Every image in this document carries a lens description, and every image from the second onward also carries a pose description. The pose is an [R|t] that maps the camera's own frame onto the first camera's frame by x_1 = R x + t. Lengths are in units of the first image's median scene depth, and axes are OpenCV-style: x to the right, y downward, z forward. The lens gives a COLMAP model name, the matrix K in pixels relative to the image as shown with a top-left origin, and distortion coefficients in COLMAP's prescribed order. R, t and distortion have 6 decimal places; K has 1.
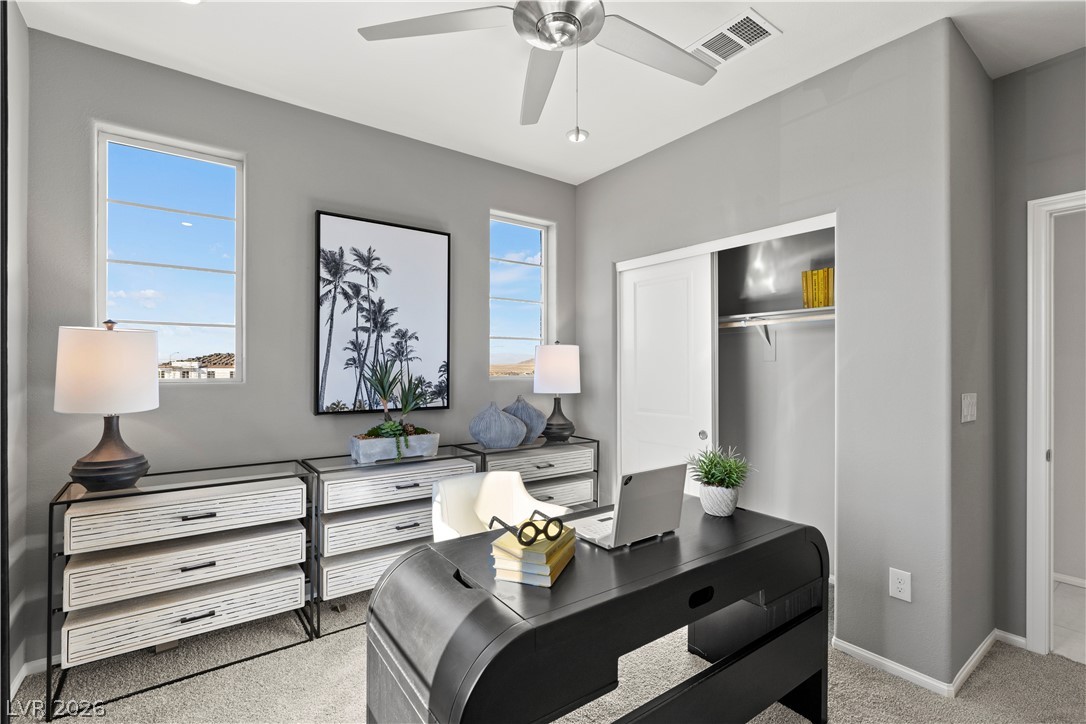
lens RADIAL K [[501.4, 0, 534.6], [0, 501.4, 364.8], [0, 0, 1]] dist [-0.008035, 0.001450]
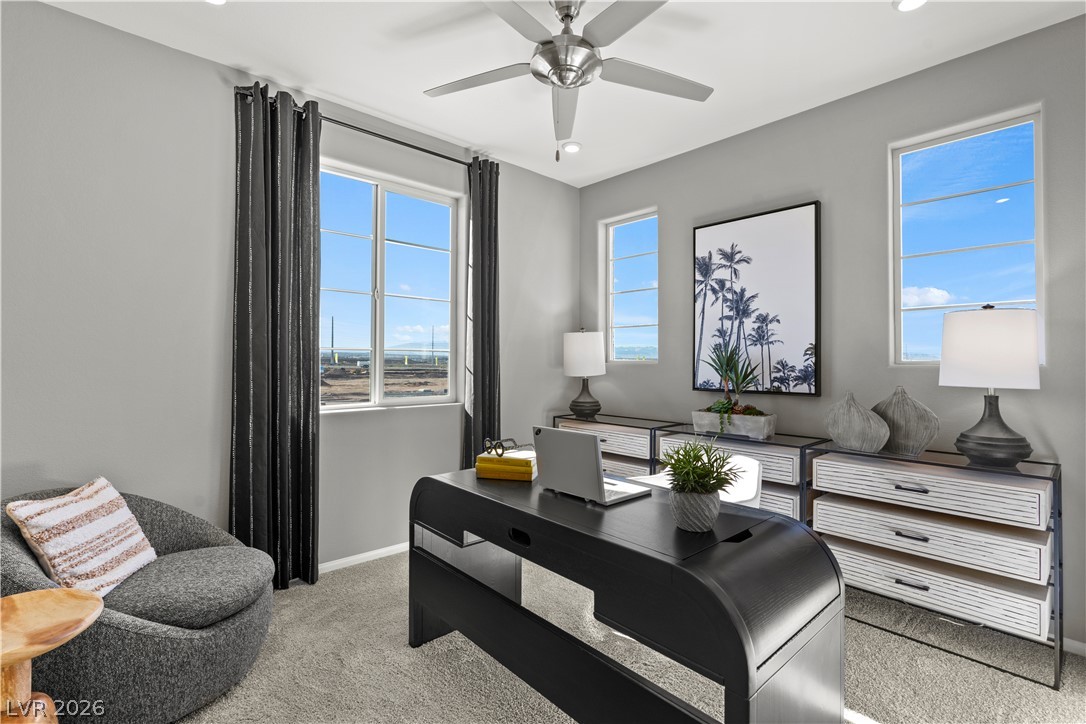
lens RADIAL K [[501.4, 0, 532.7], [0, 501.4, 358.4], [0, 0, 1]] dist [-0.008035, 0.001450]
pose [[0.086724, -0.009799, -0.996184, 0.741836], [-0.001557, 0.999949, -0.009972, 0.032536], [0.996231, 0.002416, 0.086704, 0.460474]]
